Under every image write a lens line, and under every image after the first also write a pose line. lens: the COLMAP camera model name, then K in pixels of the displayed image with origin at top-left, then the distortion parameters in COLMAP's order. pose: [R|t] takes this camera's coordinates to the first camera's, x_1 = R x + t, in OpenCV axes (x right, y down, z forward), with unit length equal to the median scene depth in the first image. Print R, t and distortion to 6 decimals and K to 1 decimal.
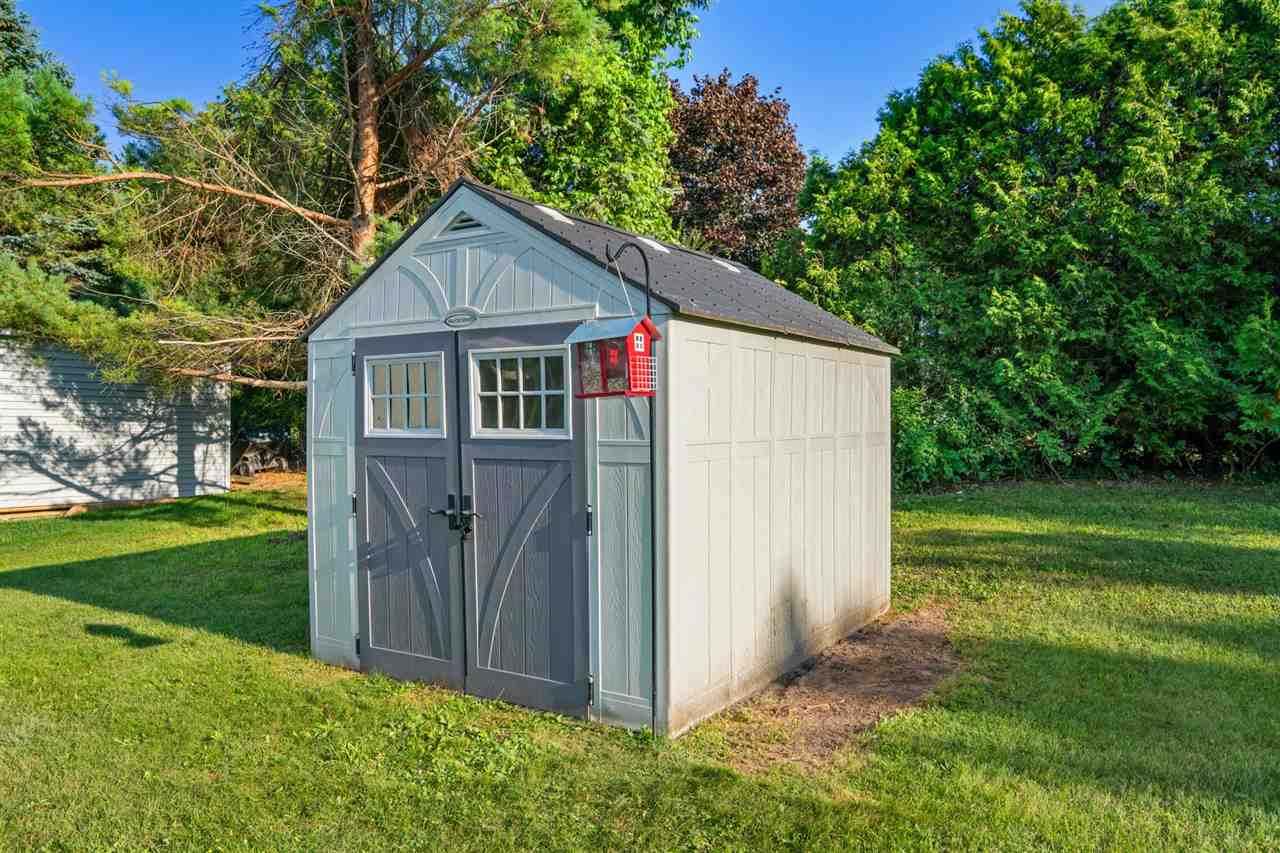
lens RADIAL K [[883.7, 0, 633.1], [0, 883.7, 425.5], [0, 0, 1]] dist [-0.007269, -0.008615]
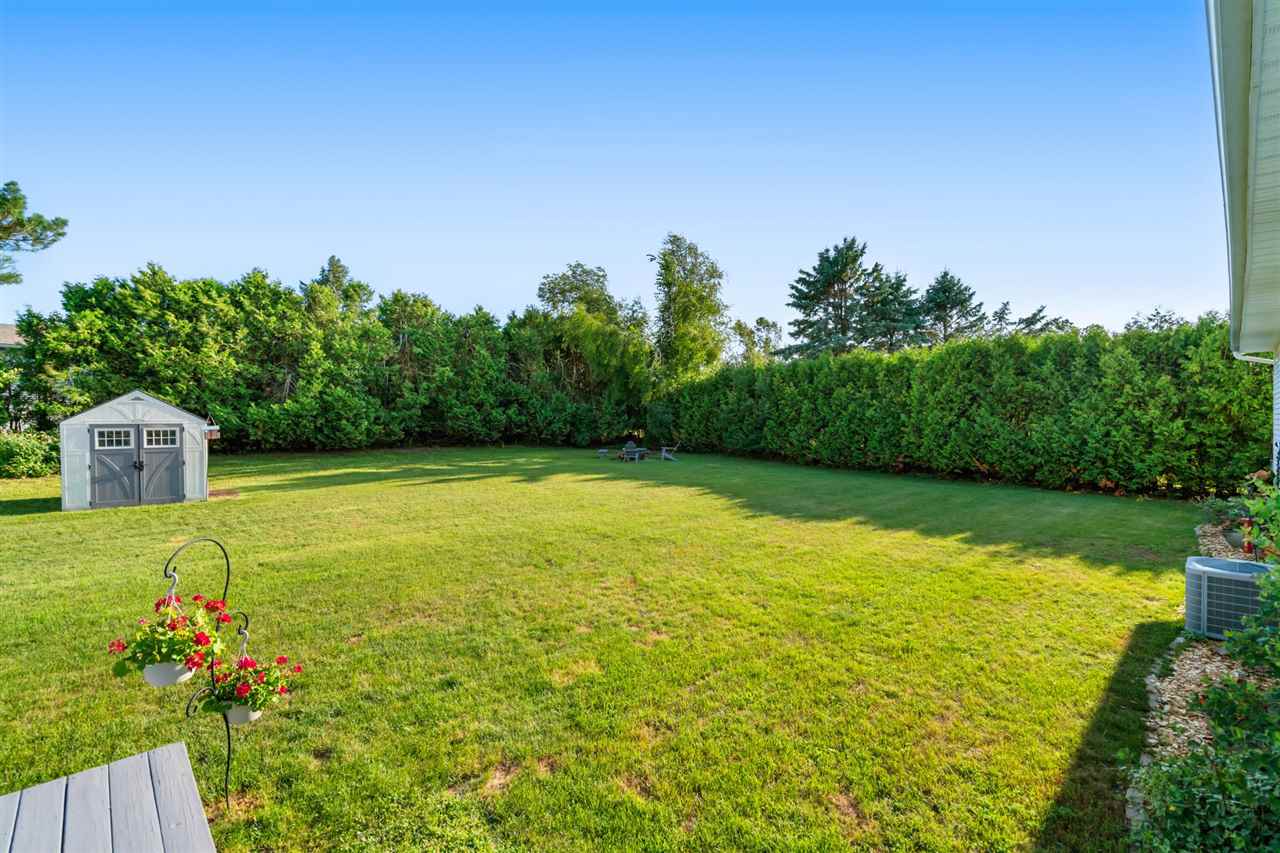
lens RADIAL K [[578.6, 0, 614.7], [0, 578.6, 426.8], [0, 0, 1]] dist [-0.013849, 0.000118]
pose [[0.264356, -0.003556, 0.964419, -0.955592], [0.016094, 0.999870, -0.000725, -0.021264], [-0.964291, 0.015713, 0.264379, -0.841704]]
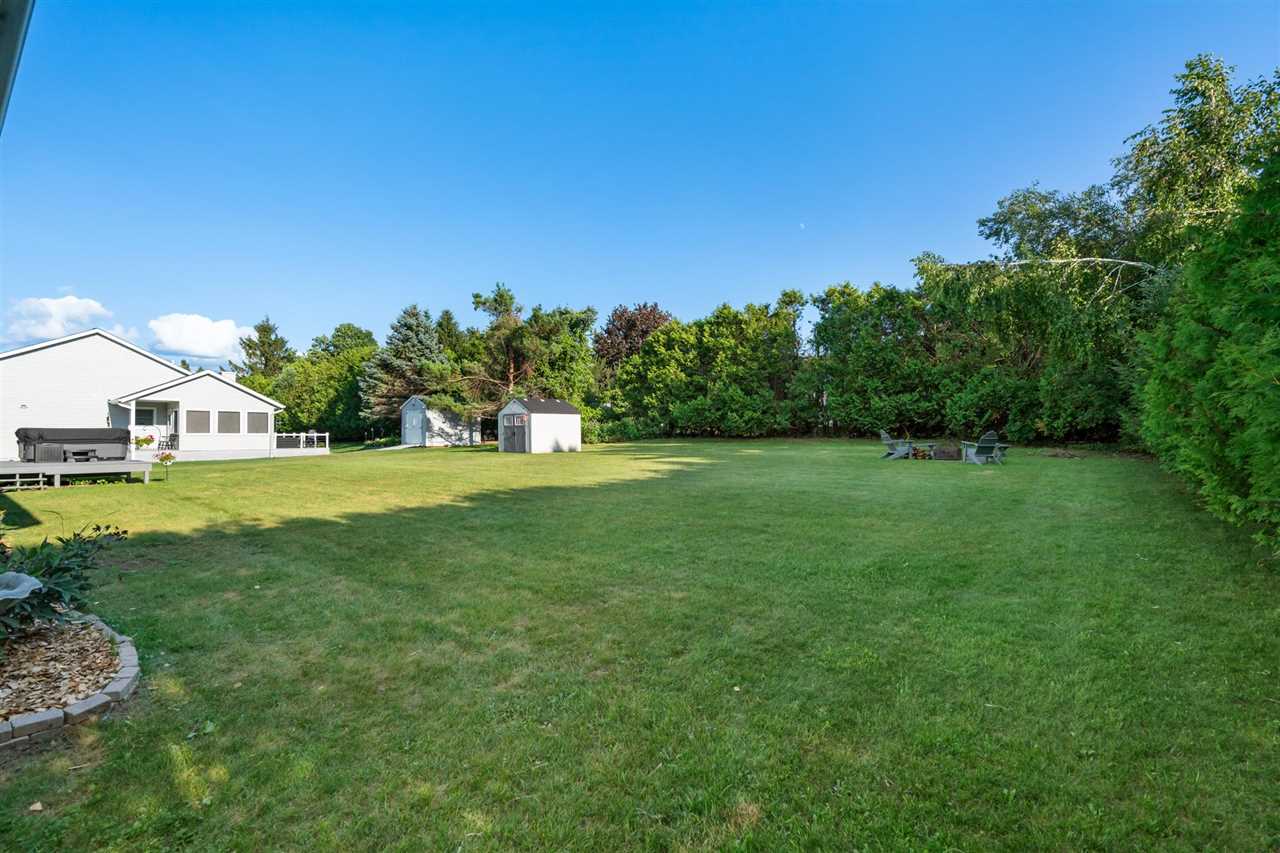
lens RADIAL K [[578.6, 0, 644.7], [0, 578.6, 429.6], [0, 0, 1]] dist [-0.013849, 0.000118]
pose [[0.993509, -0.004814, -0.113650, 0.738470], [0.003163, 0.999887, -0.014704, 0.061640], [0.113708, 0.014249, 0.993412, -1.933631]]
